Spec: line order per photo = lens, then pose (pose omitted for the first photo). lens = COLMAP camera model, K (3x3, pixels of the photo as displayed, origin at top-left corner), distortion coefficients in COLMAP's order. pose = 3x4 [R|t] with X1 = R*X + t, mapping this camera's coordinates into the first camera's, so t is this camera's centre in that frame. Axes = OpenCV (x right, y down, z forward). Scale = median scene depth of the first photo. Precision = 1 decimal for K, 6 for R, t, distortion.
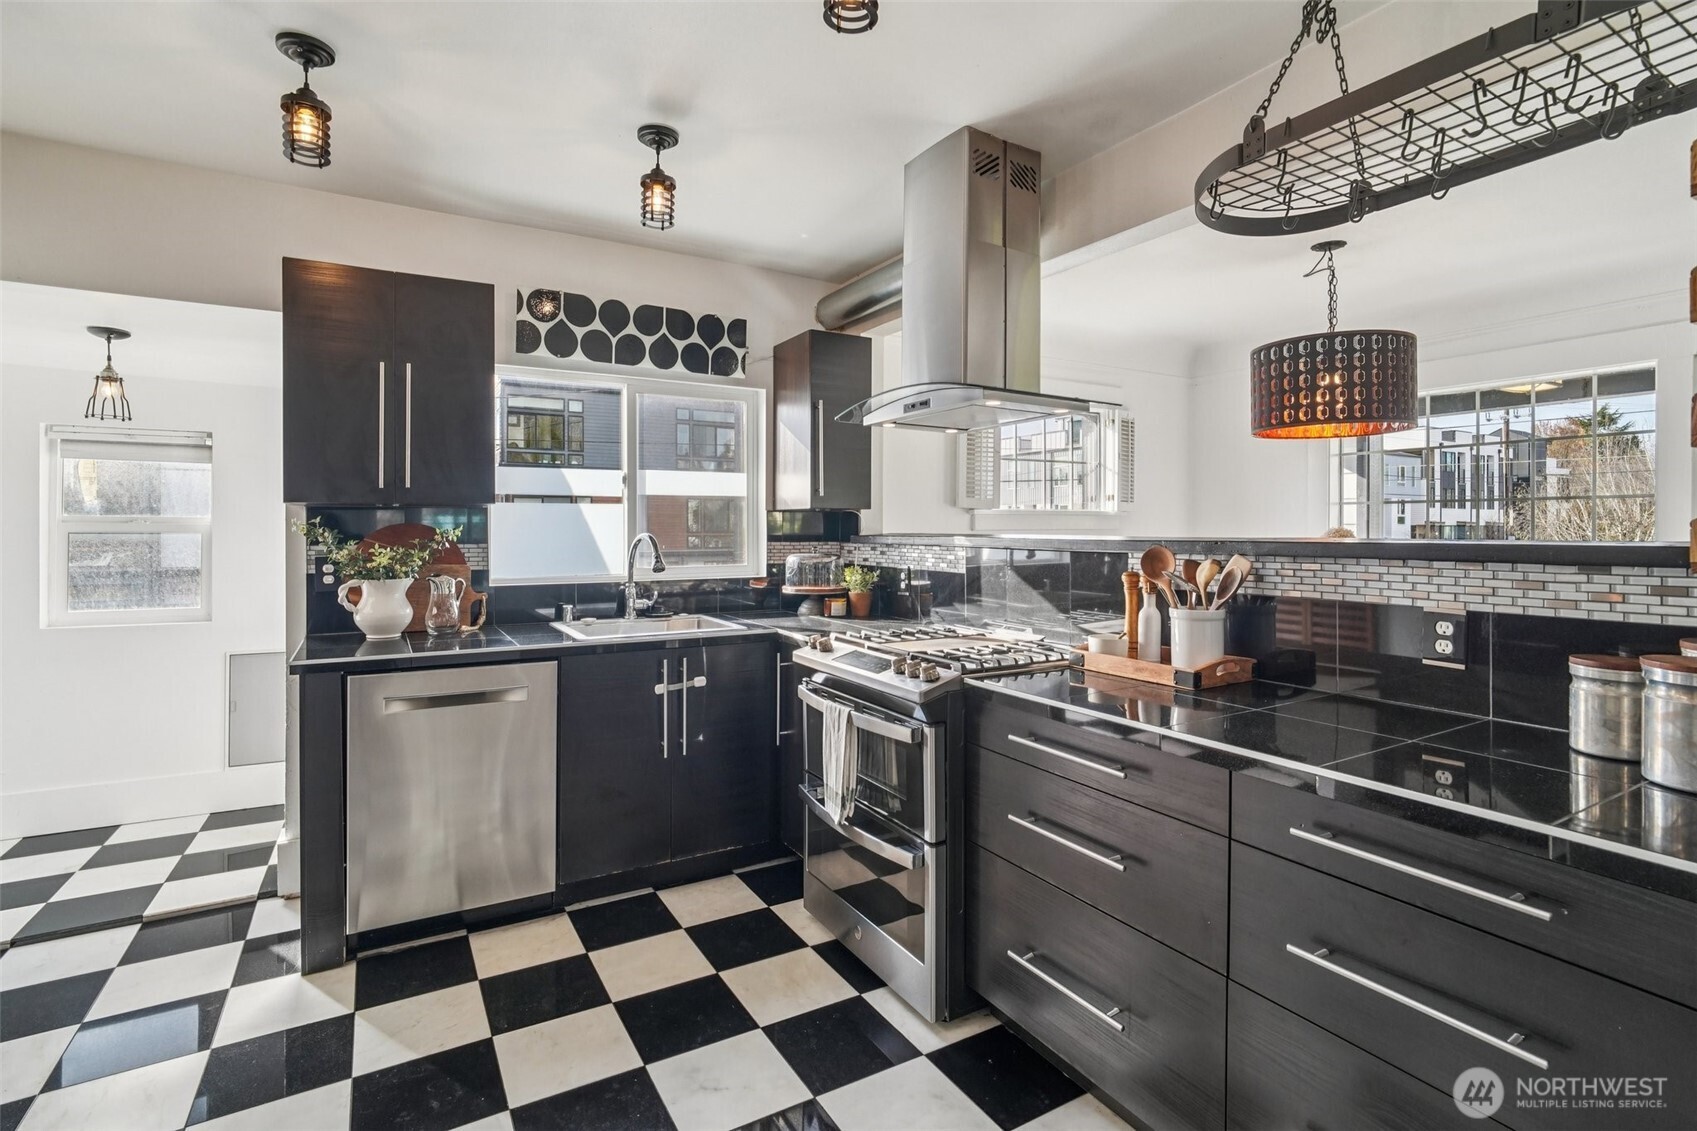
lens RADIAL K [[804.4, 0, 842.8], [0, 804.4, 534.1], [0, 0, 1]] dist [-0.017448, 0.005695]
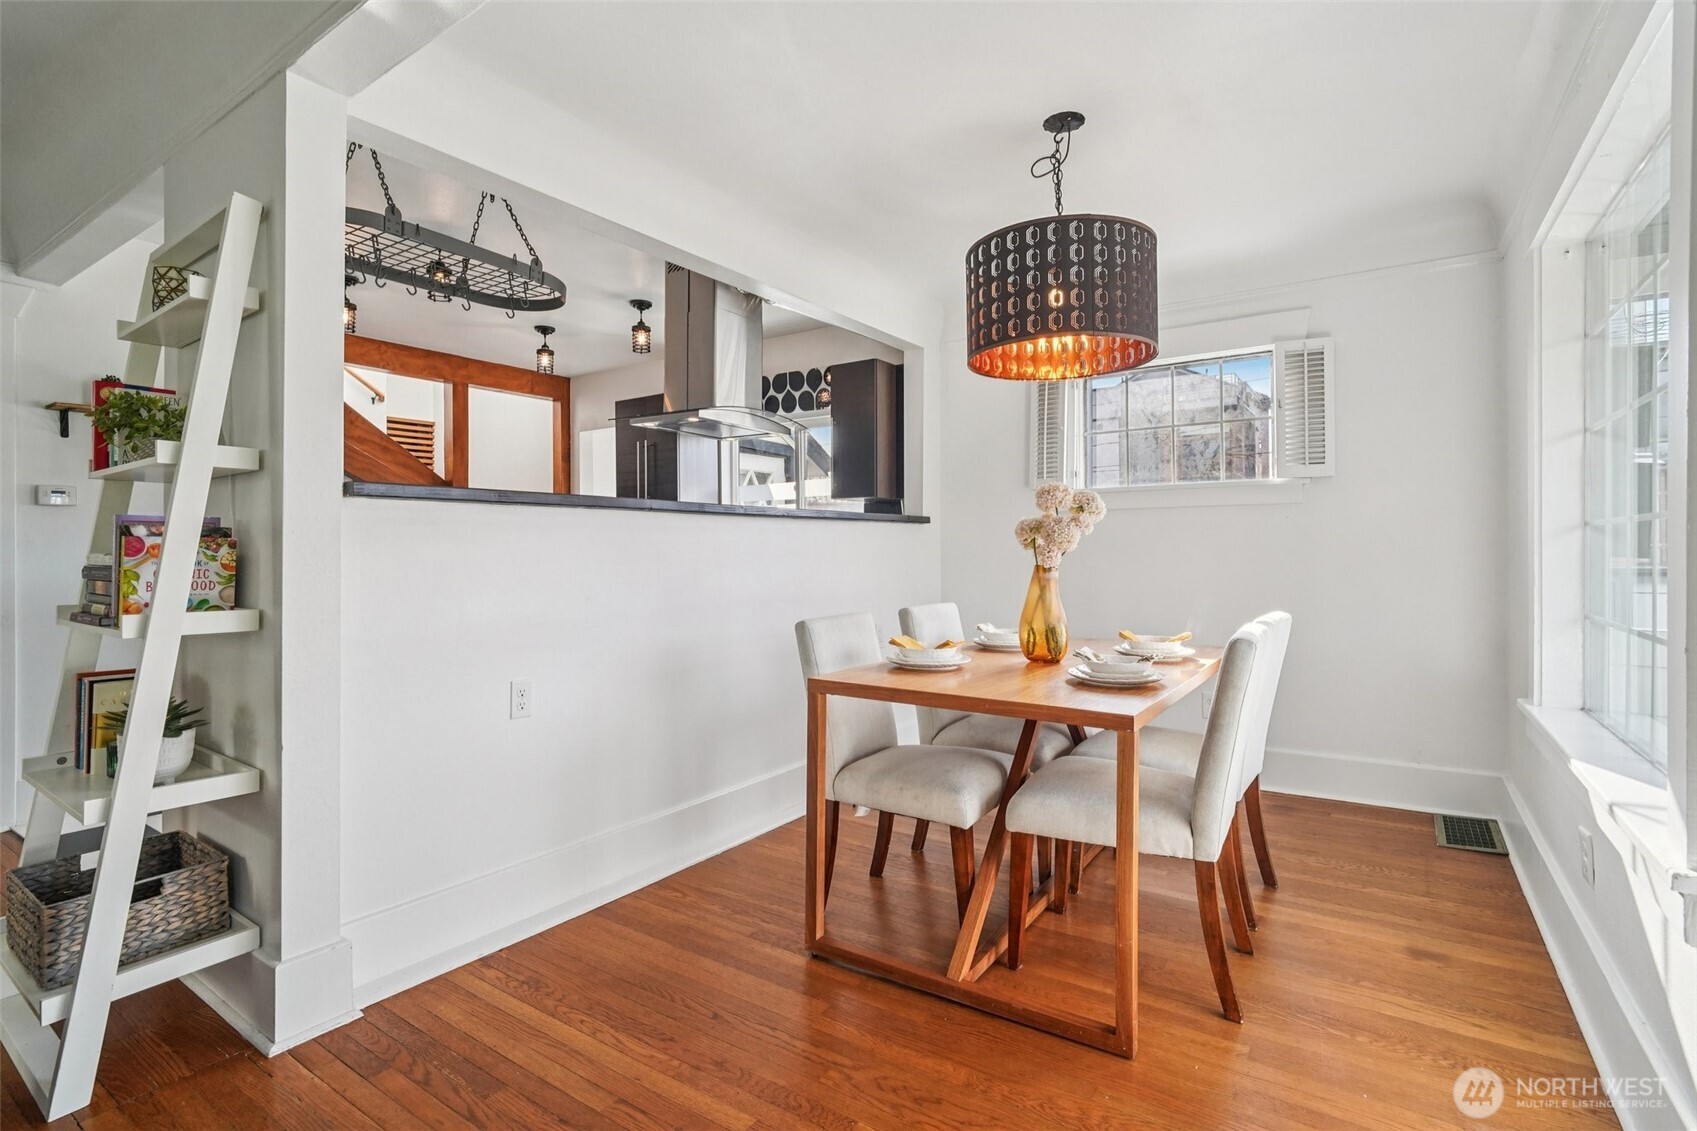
lens RADIAL K [[804.4, 0, 848.8], [0, 804.4, 553.5], [0, 0, 1]] dist [-0.017448, 0.005695]
pose [[0.437435, 0.002137, -0.899248, 1.306293], [-0.002671, 0.999996, 0.001078, 0.062001], [0.899246, 0.001930, 0.437439, 0.487223]]
